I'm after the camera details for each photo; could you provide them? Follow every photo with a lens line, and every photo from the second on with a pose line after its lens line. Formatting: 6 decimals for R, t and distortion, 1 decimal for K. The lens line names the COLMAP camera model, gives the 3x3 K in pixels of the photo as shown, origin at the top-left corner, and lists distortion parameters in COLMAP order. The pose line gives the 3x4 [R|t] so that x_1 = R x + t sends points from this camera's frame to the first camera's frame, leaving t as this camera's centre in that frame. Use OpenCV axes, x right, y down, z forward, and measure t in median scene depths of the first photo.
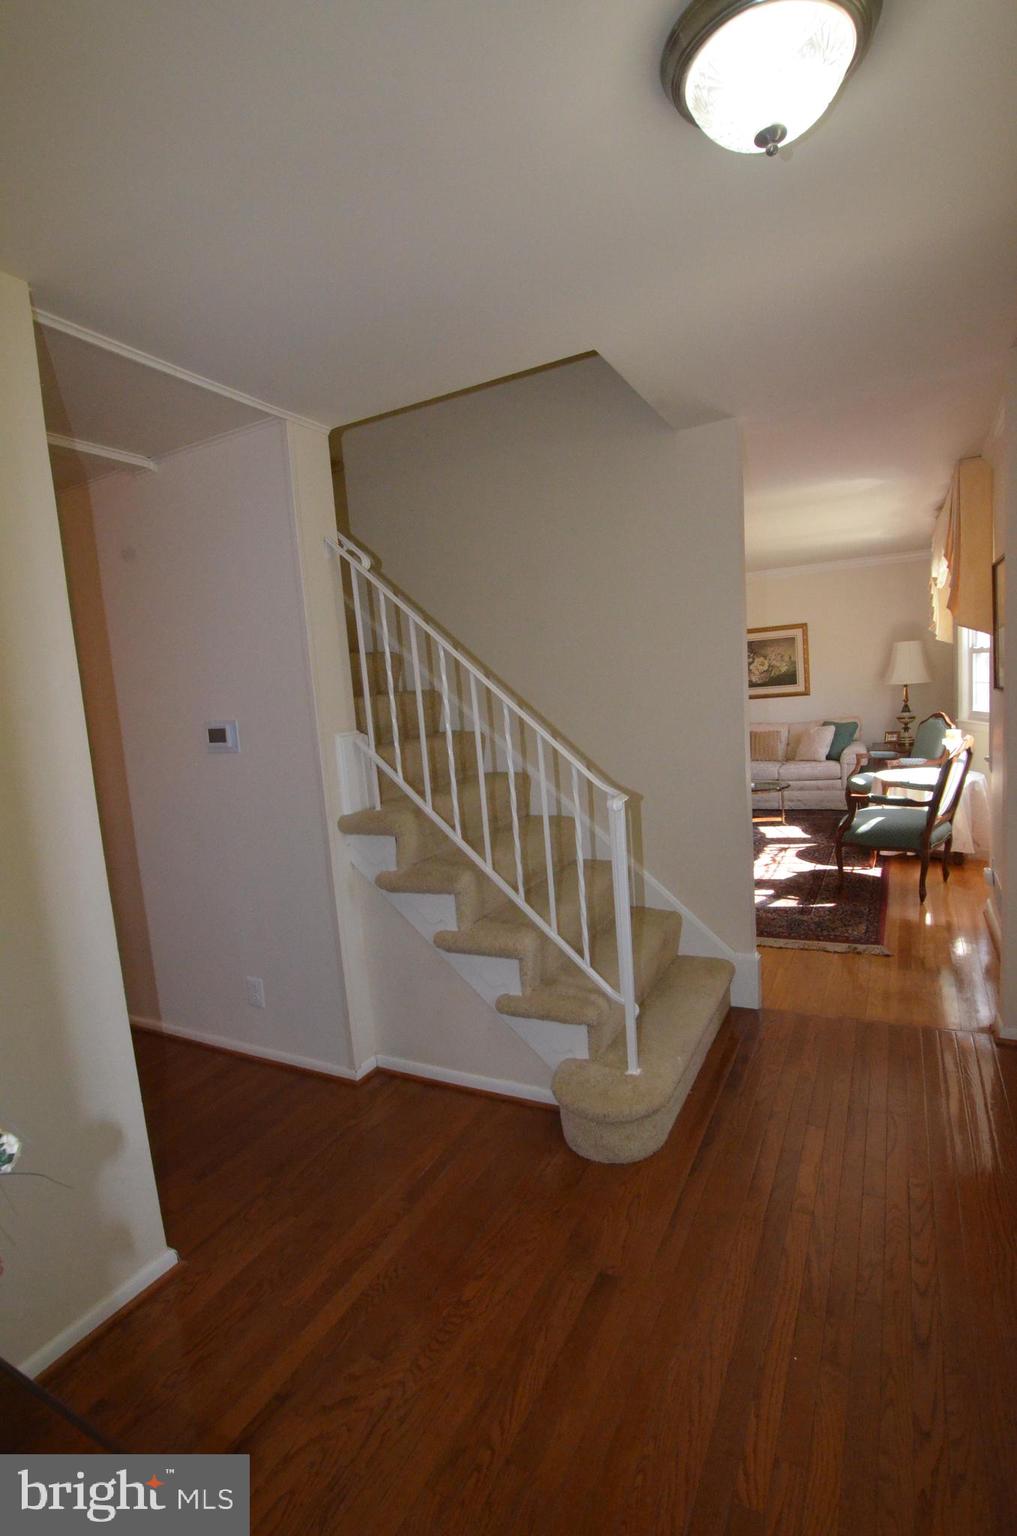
lens RADIAL K [[734.7, 0, 508.5], [0, 734.7, 768.0], [0, 0, 1]] dist [0.000591, 0.000088]
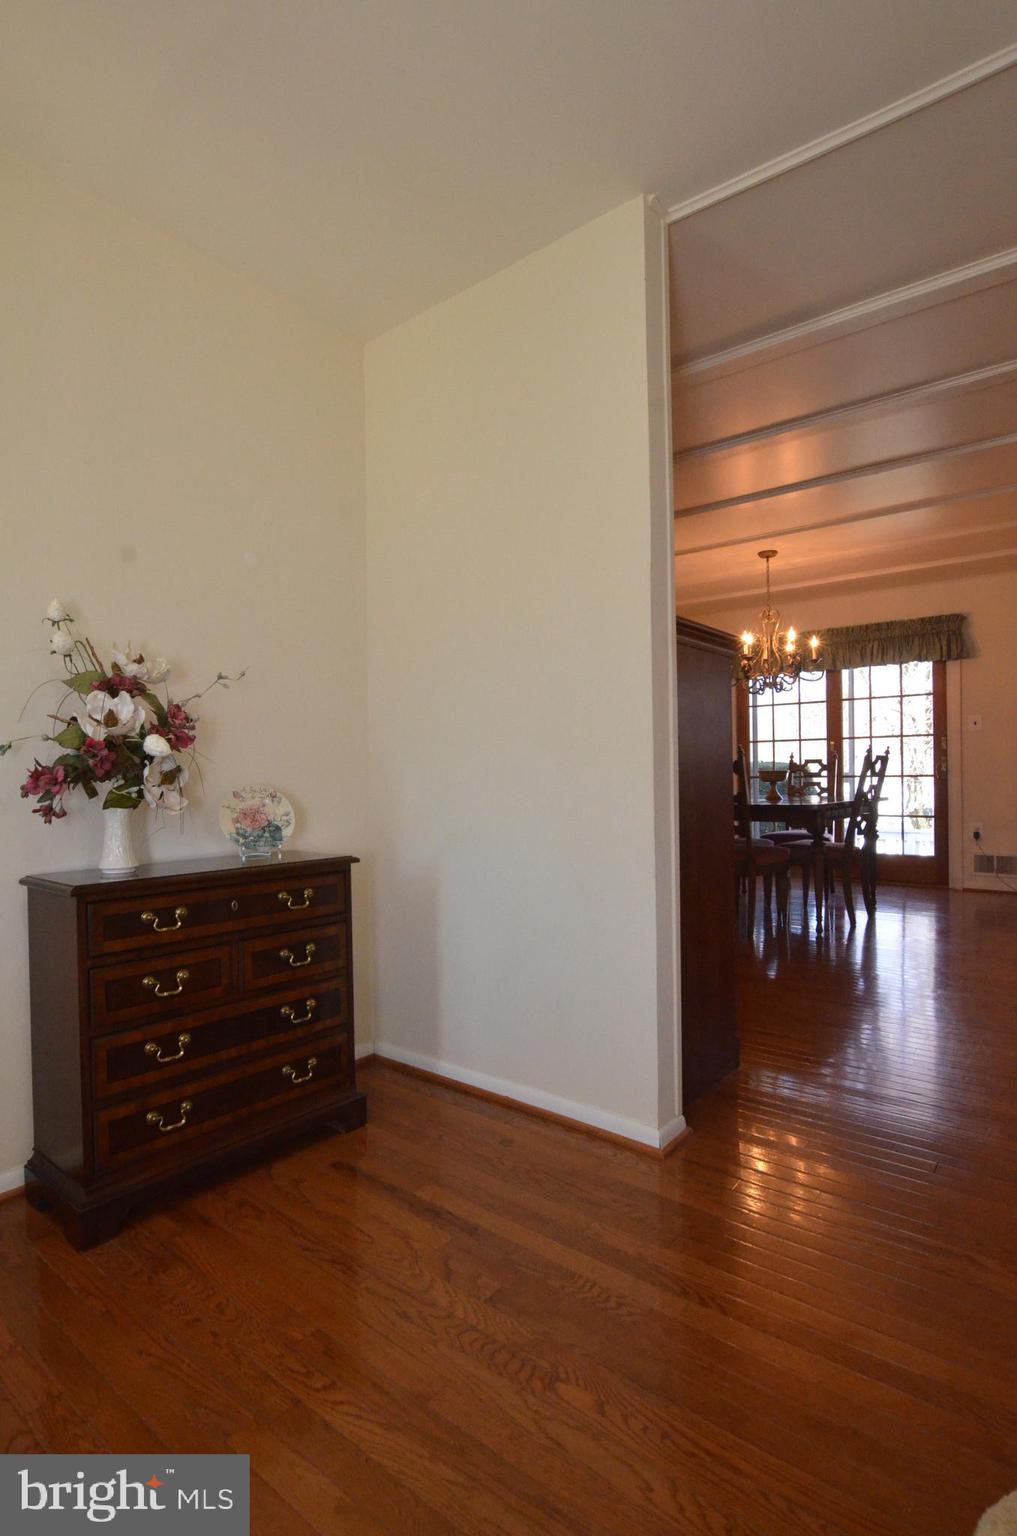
lens RADIAL K [[734.7, 0, 508.5], [0, 734.7, 768.0], [0, 0, 1]] dist [0.000591, 0.000088]
pose [[-0.138261, 0.089256, -0.986366, 0.645317], [-0.083754, 0.991310, 0.101443, 0.110782], [0.986848, 0.096637, -0.129584, 1.134961]]
